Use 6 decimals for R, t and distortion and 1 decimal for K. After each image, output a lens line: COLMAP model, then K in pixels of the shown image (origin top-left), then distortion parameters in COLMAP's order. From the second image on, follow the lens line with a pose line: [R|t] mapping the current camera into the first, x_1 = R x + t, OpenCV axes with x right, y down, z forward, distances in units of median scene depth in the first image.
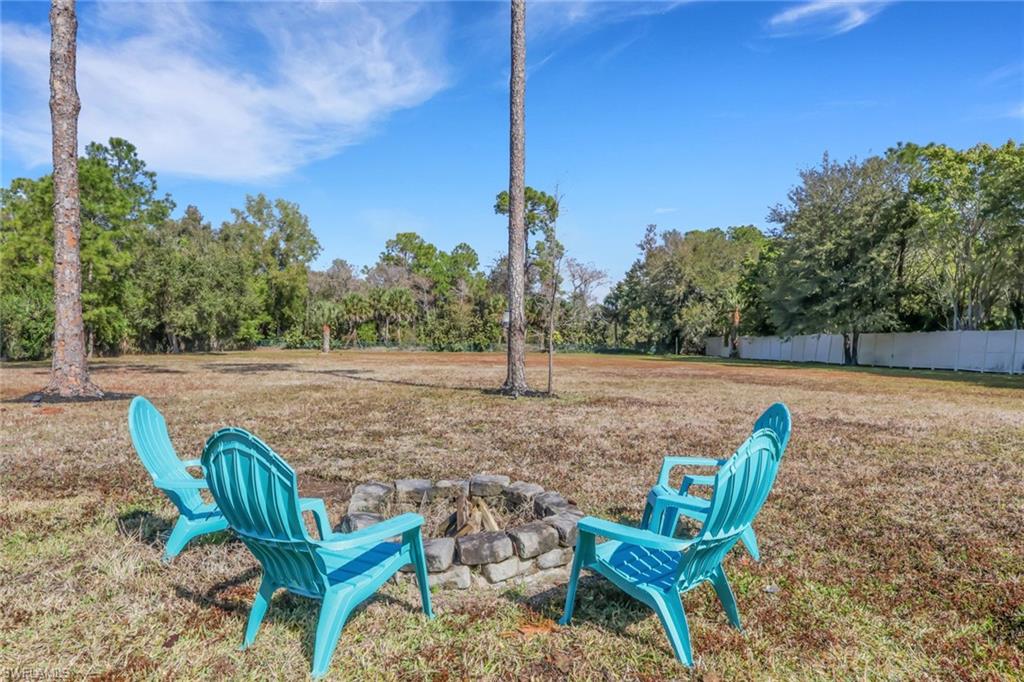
lens RADIAL K [[586.5, 0, 511.7], [0, 586.5, 365.0], [0, 0, 1]] dist [0.000618, 0.000156]
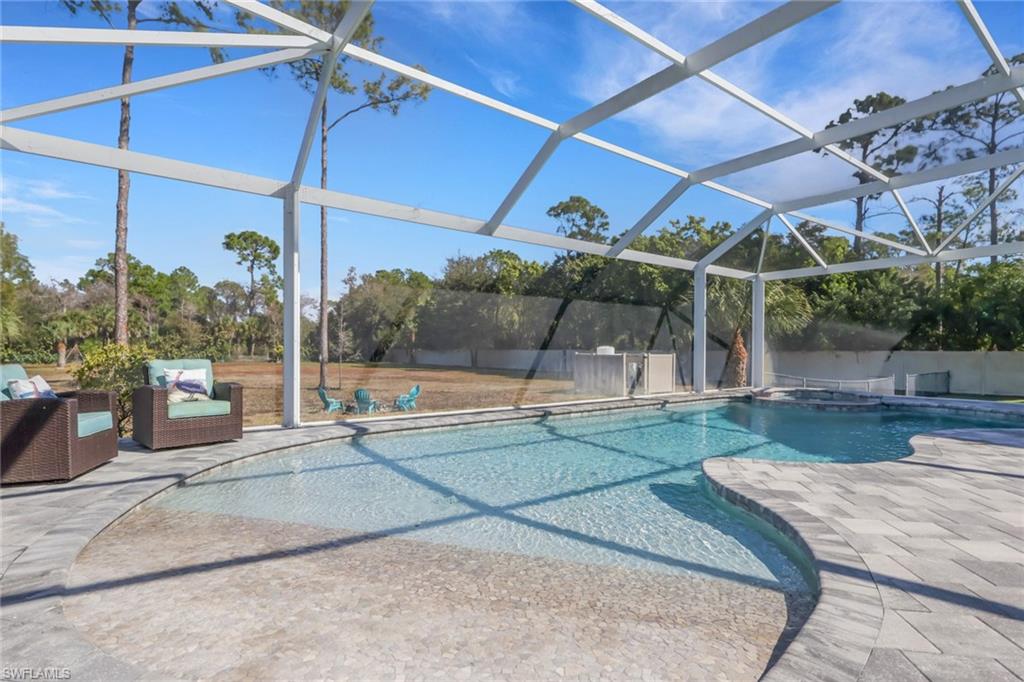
lens RADIAL K [[489.9, 0, 521.1], [0, 489.9, 353.1], [0, 0, 1]] dist [-0.000044, -0.000043]
pose [[0.835231, -0.009883, 0.549810, -0.077554], [0.023917, 0.999545, -0.018365, -0.007999], [-0.549379, 0.028489, 0.835088, -0.203513]]
